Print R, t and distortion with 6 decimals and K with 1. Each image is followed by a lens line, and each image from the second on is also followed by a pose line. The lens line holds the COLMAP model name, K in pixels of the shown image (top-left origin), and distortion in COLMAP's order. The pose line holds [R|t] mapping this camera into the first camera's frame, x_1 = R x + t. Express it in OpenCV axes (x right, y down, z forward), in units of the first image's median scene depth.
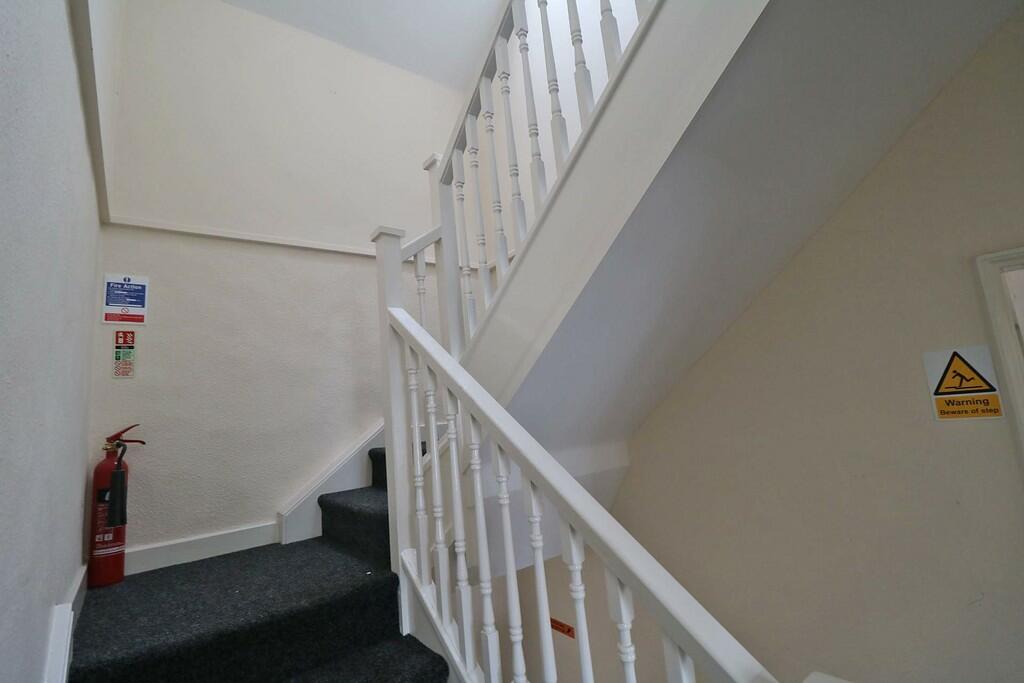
lens RADIAL K [[480.9, 0, 509.8], [0, 480.9, 332.0], [0, 0, 1]] dist [0.002357, -0.011307]
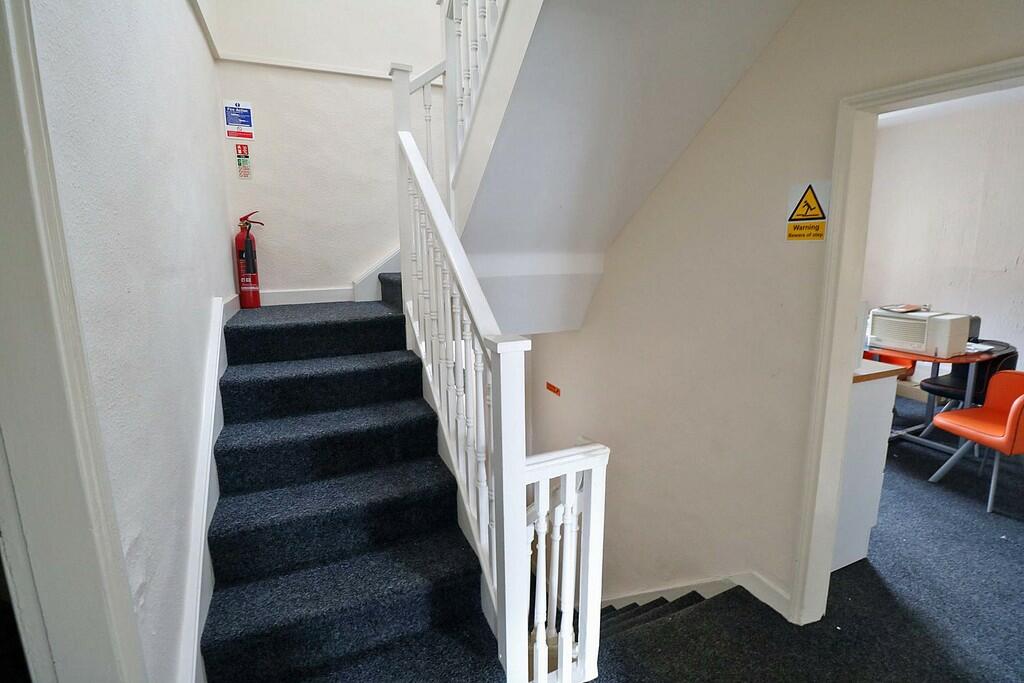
lens RADIAL K [[480.9, 0, 509.8], [0, 480.9, 332.0], [0, 0, 1]] dist [0.002357, -0.011307]
pose [[0.966536, 0.120276, -0.226587, 0.391423], [-0.035602, 0.937618, 0.345840, -0.001551], [0.254048, -0.326200, 0.910524, -0.304667]]
